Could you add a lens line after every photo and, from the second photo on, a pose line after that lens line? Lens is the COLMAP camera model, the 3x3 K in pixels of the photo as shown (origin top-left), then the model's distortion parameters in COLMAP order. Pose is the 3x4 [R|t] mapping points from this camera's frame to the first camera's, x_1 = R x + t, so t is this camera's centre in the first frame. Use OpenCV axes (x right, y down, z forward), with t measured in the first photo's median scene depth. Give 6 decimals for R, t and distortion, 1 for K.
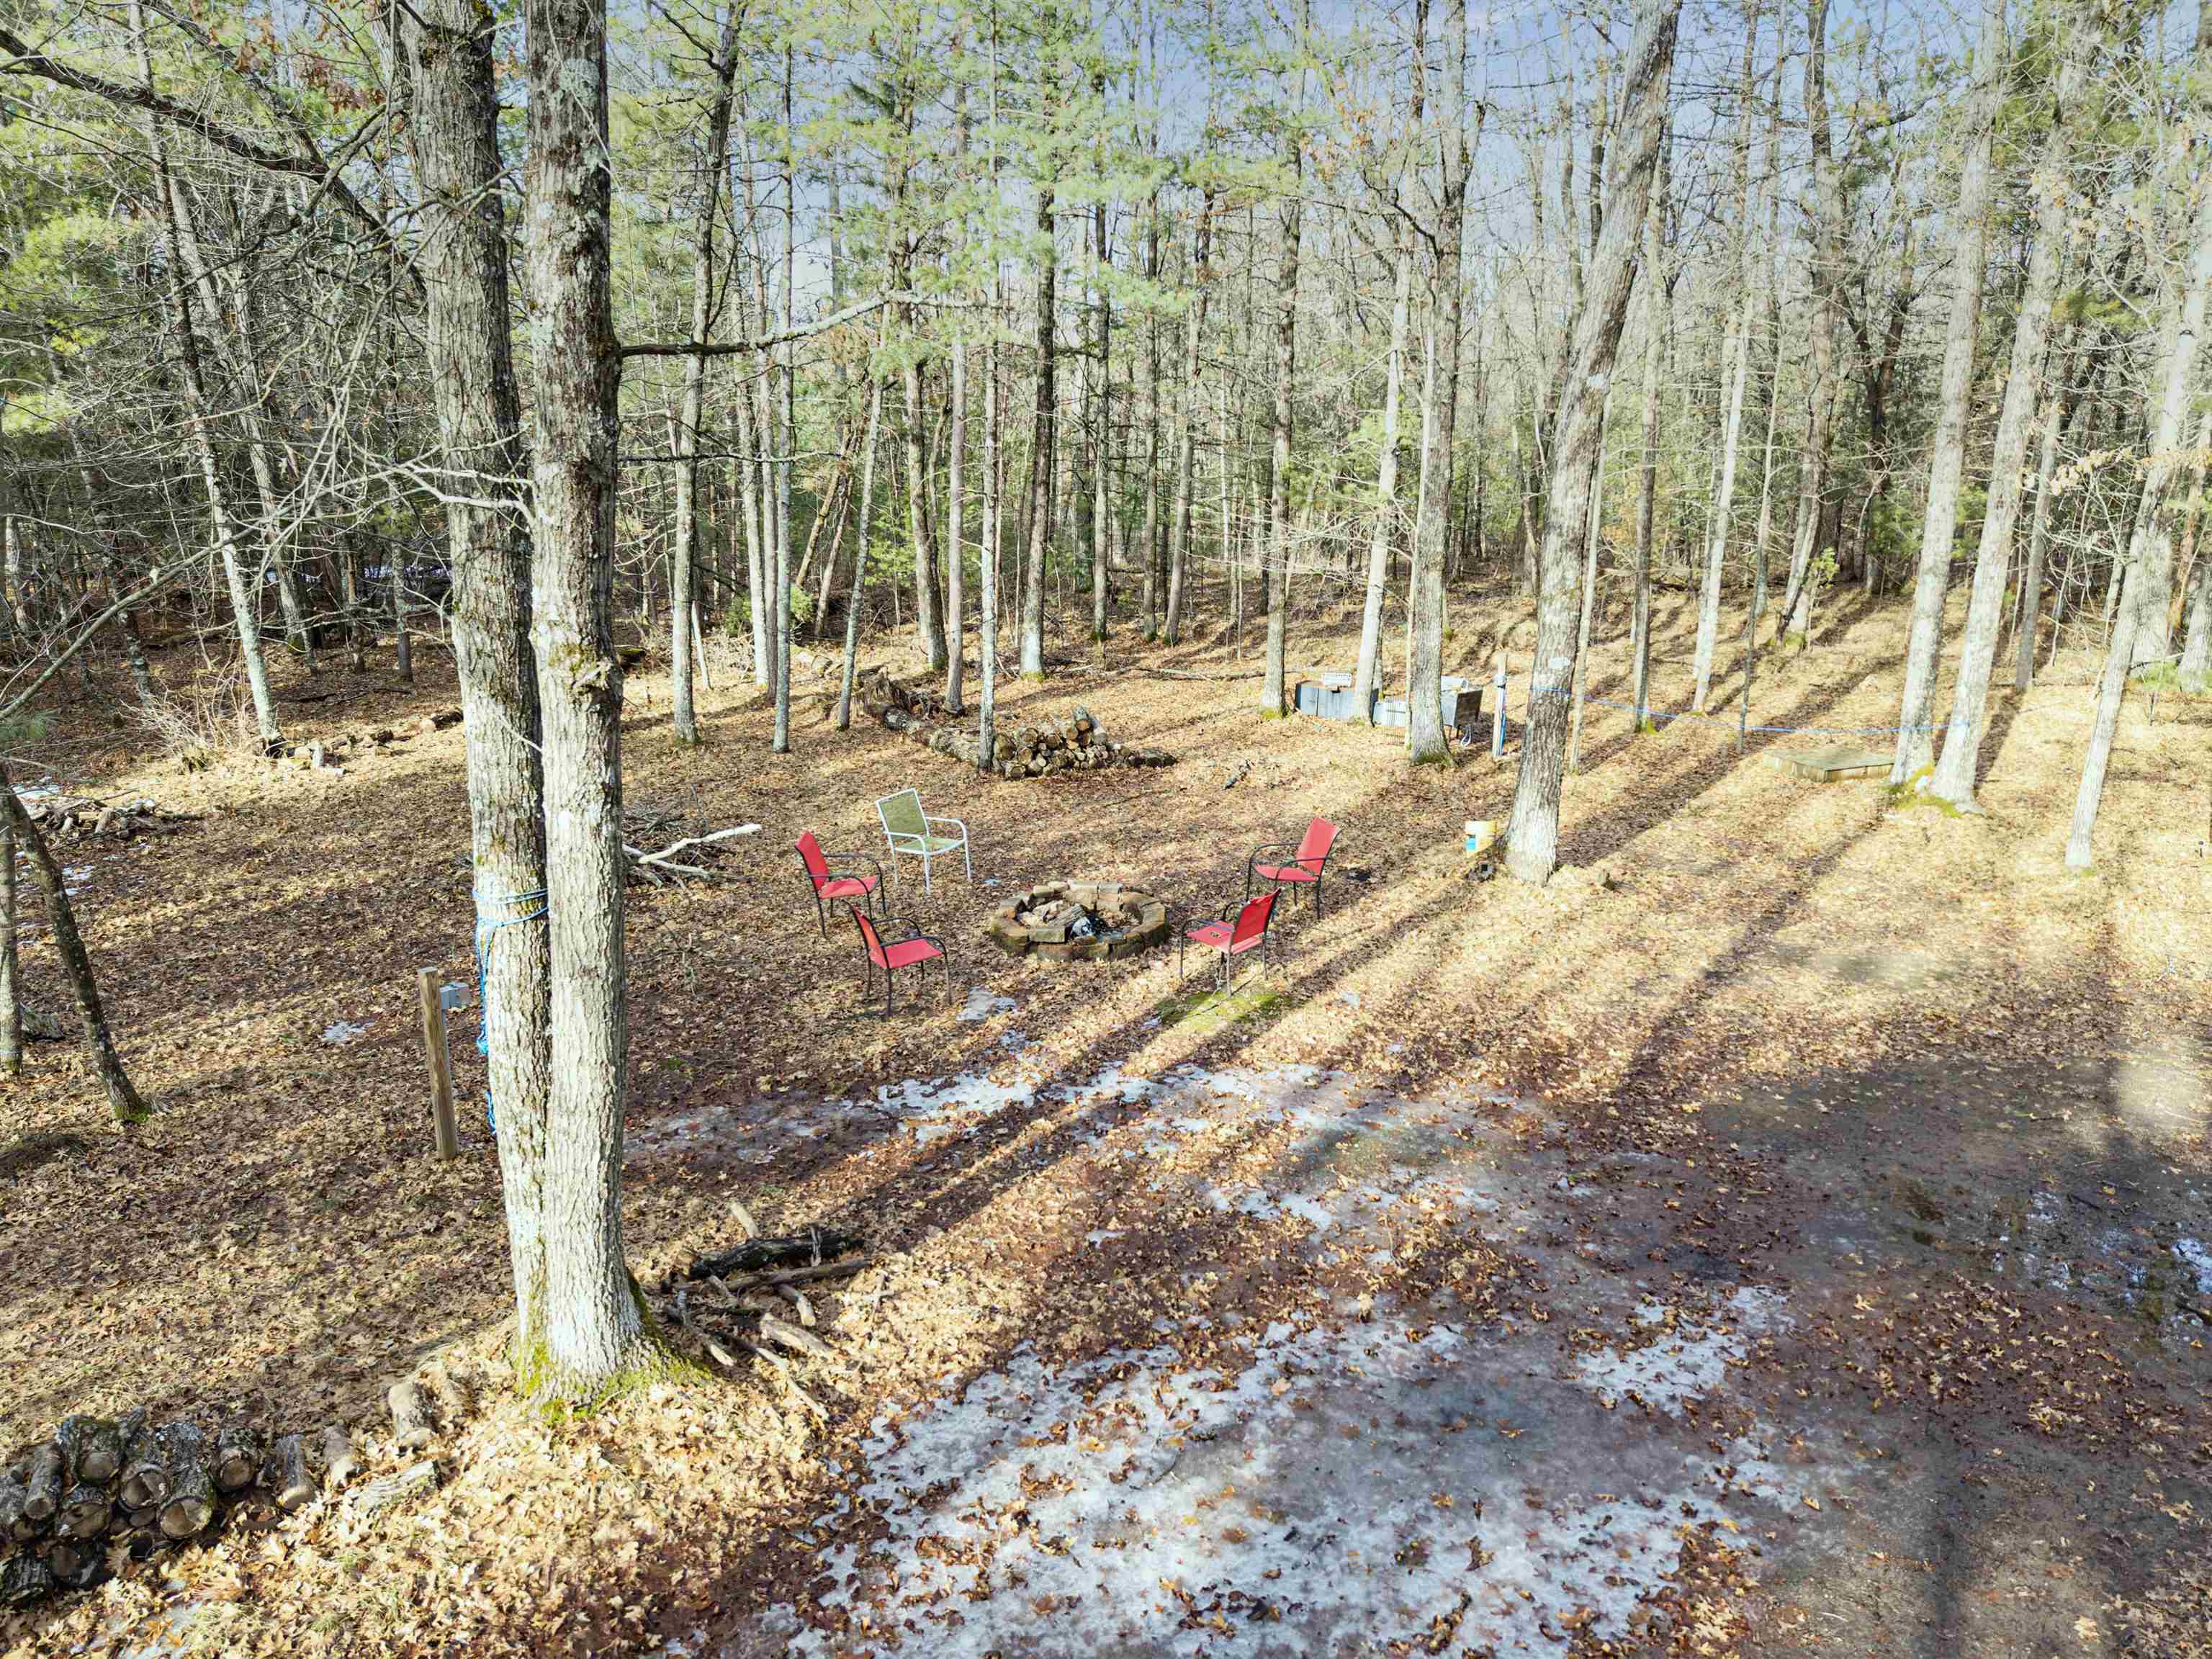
lens RADIAL K [[1510.0, 0, 1135.2], [0, 1510.0, 826.0], [0, 0, 1]] dist [0.031142, -0.028853]
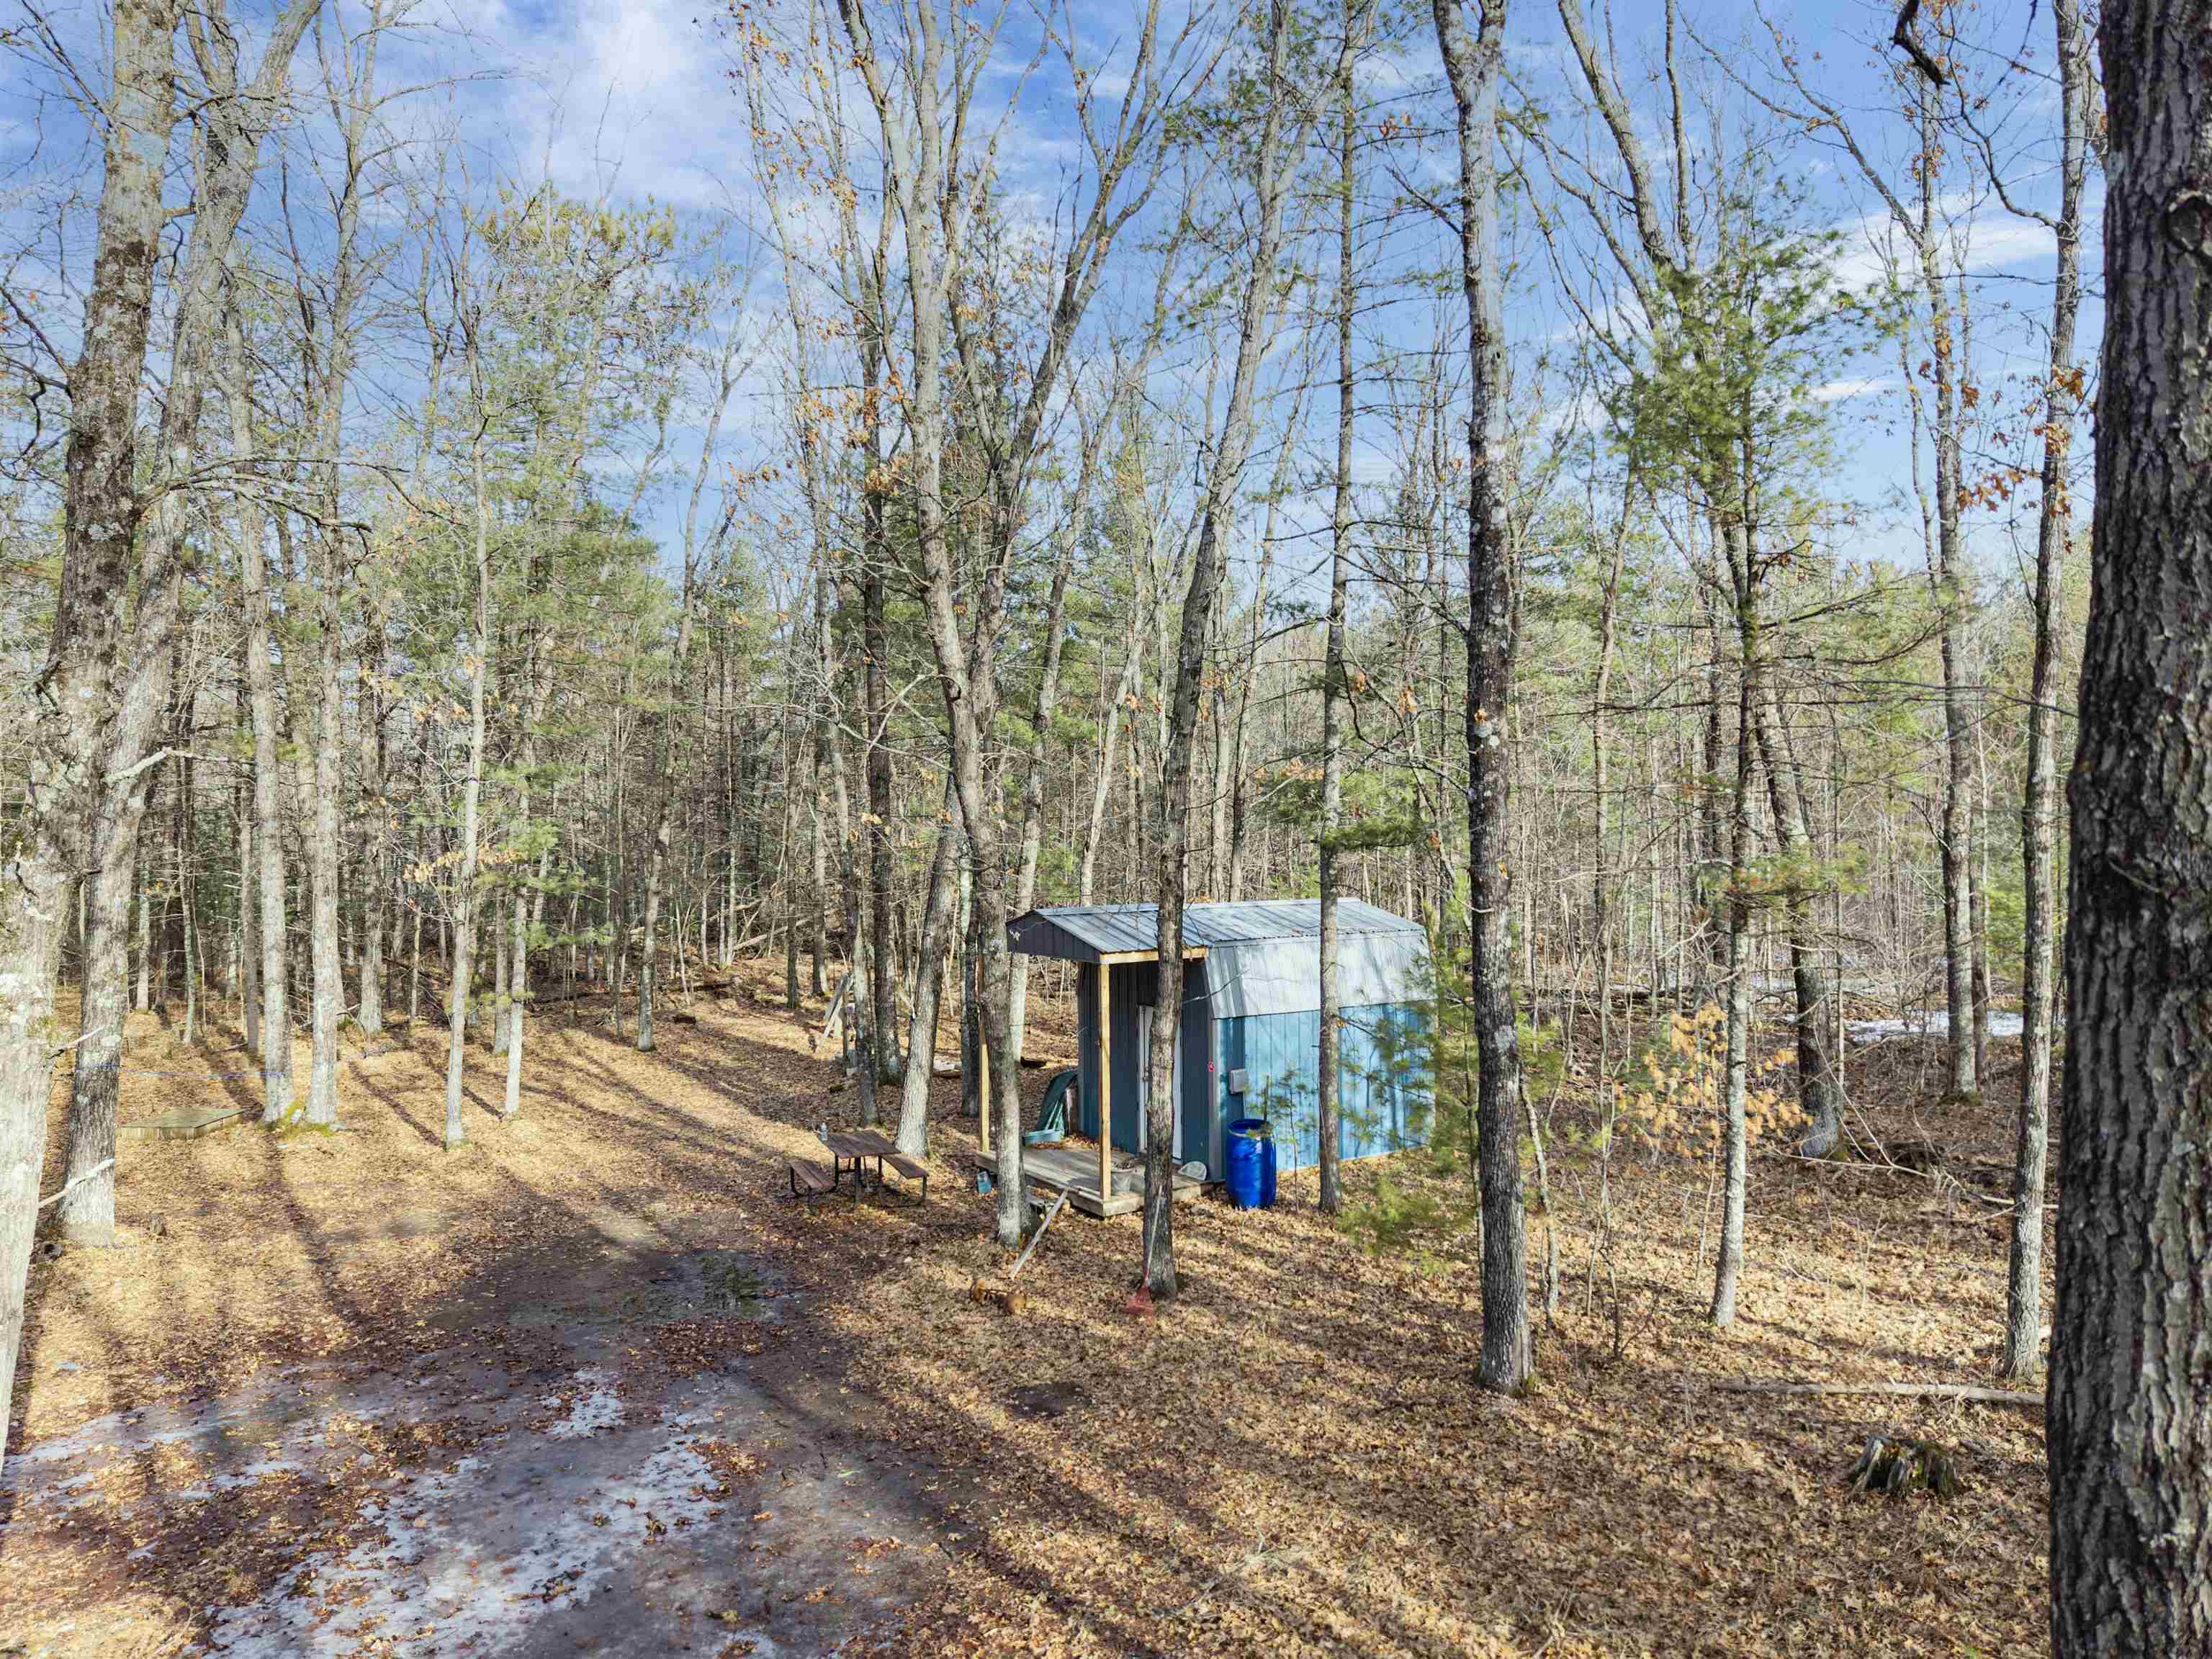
lens RADIAL K [[1510.0, 0, 1135.2], [0, 1510.0, 826.0], [0, 0, 1]] dist [0.031142, -0.028853]
pose [[0.343769, -0.018741, 0.938867, -0.843032], [0.261251, 0.962239, -0.076451, 0.039053], [-0.901981, 0.271562, 0.335684, -0.173806]]
